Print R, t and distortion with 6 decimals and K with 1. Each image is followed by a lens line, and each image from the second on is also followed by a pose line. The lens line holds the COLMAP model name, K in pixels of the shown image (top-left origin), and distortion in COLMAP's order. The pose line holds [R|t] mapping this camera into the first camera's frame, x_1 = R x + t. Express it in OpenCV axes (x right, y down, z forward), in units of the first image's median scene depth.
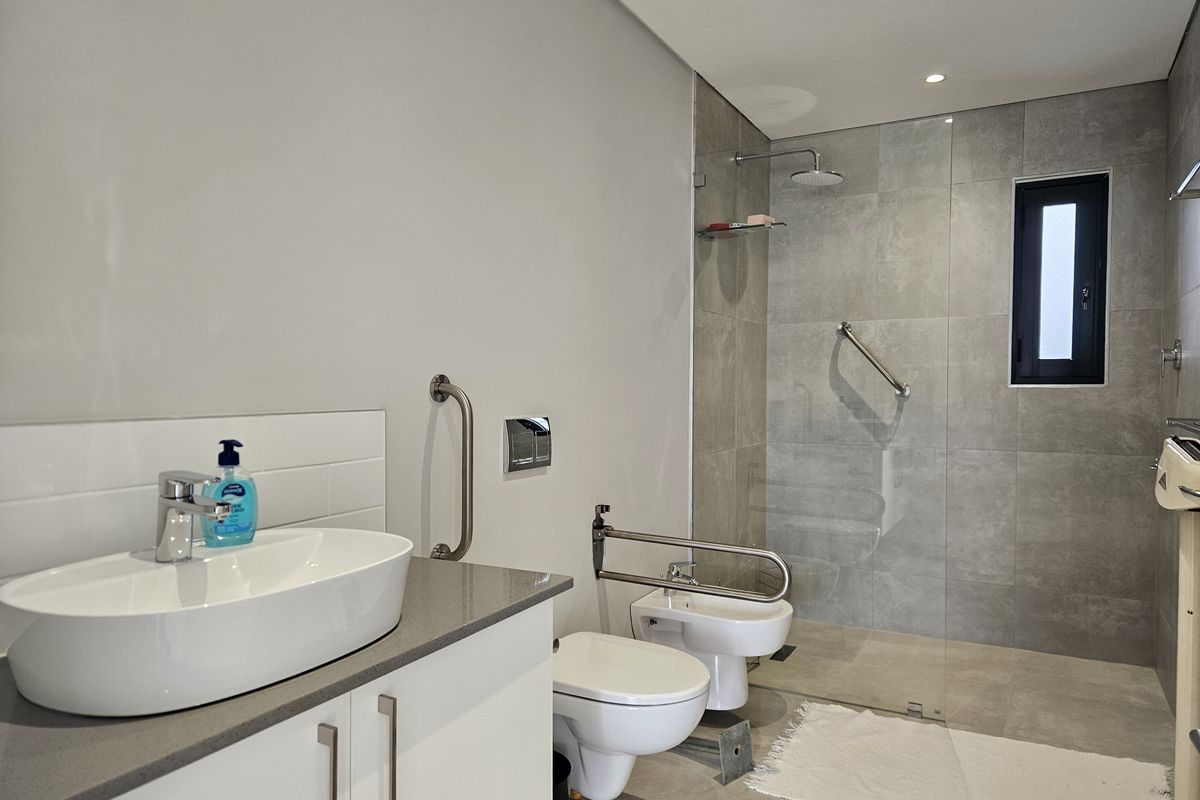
lens RADIAL K [[788.4, 0, 596.4], [0, 788.4, 399.1], [0, 0, 1]] dist [0.006604, -0.012978]
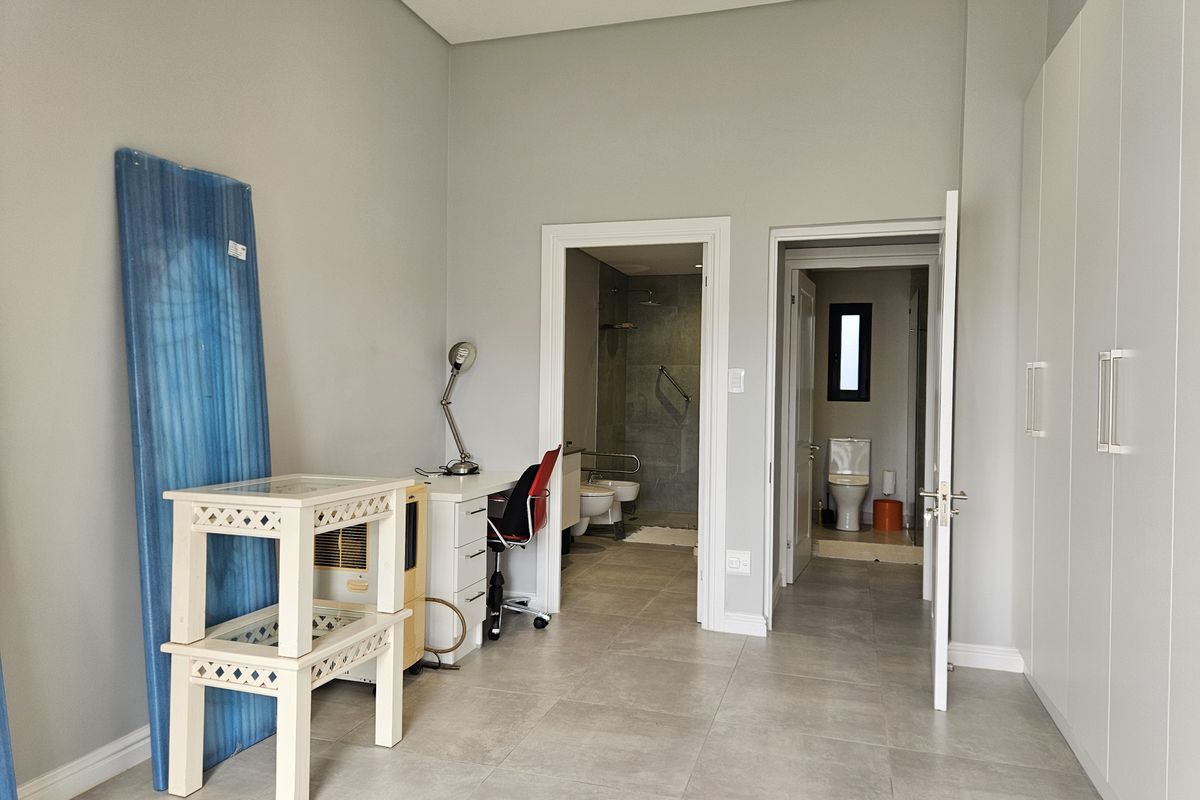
lens RADIAL K [[788.4, 0, 600.7], [0, 788.4, 399.0], [0, 0, 1]] dist [0.006604, -0.012978]
pose [[0.977808, 0.014695, 0.208986, -0.287424], [-0.012087, 0.999832, -0.013752, 0.022659], [-0.209153, 0.010920, 0.977822, -1.030762]]
